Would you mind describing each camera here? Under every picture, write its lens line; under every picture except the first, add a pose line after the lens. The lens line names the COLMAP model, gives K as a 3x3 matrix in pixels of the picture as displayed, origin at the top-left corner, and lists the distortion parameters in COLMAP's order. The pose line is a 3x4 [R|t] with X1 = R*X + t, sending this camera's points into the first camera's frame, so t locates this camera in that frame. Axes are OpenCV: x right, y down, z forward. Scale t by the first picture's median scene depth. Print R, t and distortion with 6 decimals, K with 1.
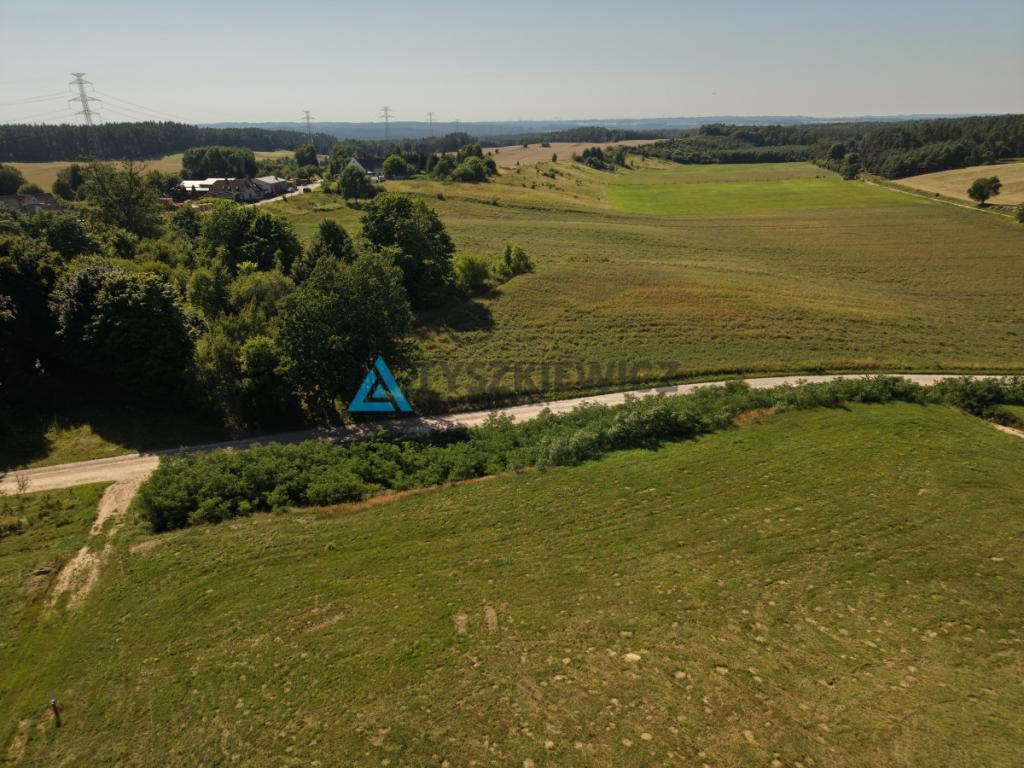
lens RADIAL K [[684.7, 0, 512.0], [0, 684.7, 384.0], [0, 0, 1]] dist [0.019491, -0.007767]
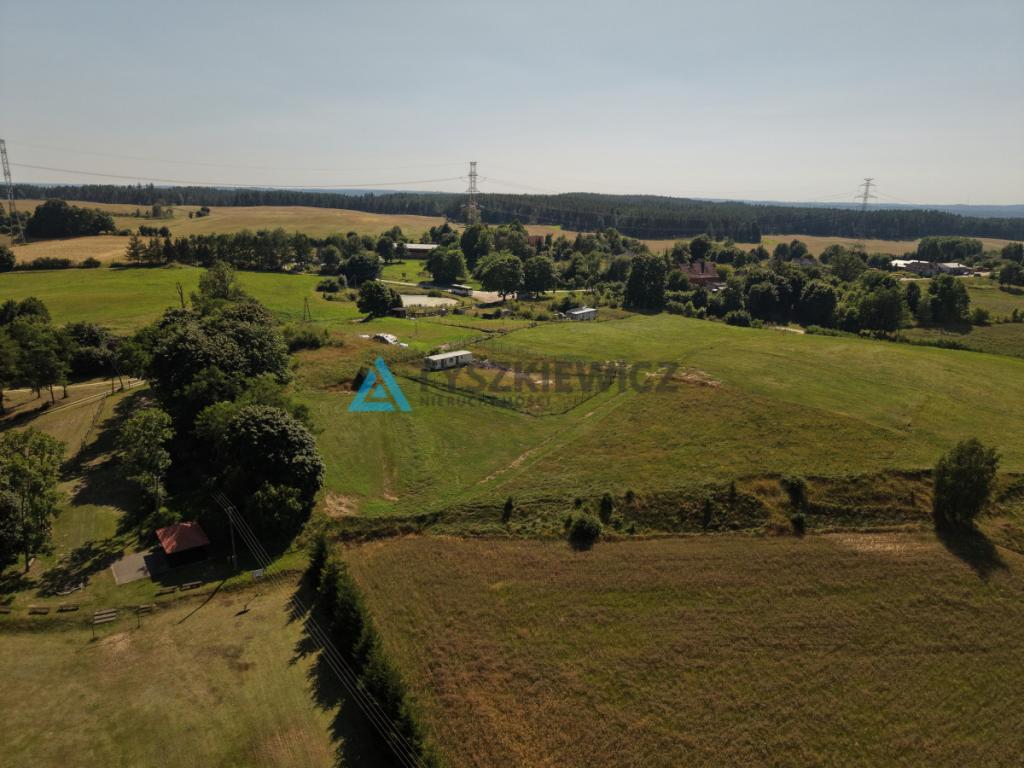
lens RADIAL K [[684.7, 0, 512.0], [0, 684.7, 384.0], [0, 0, 1]] dist [0.019491, -0.007767]
pose [[0.543434, 0.252313, -0.800636, 0.059196], [-0.331025, 0.940884, 0.071827, 0.023391], [0.771429, 0.225997, 0.594830, -0.086147]]
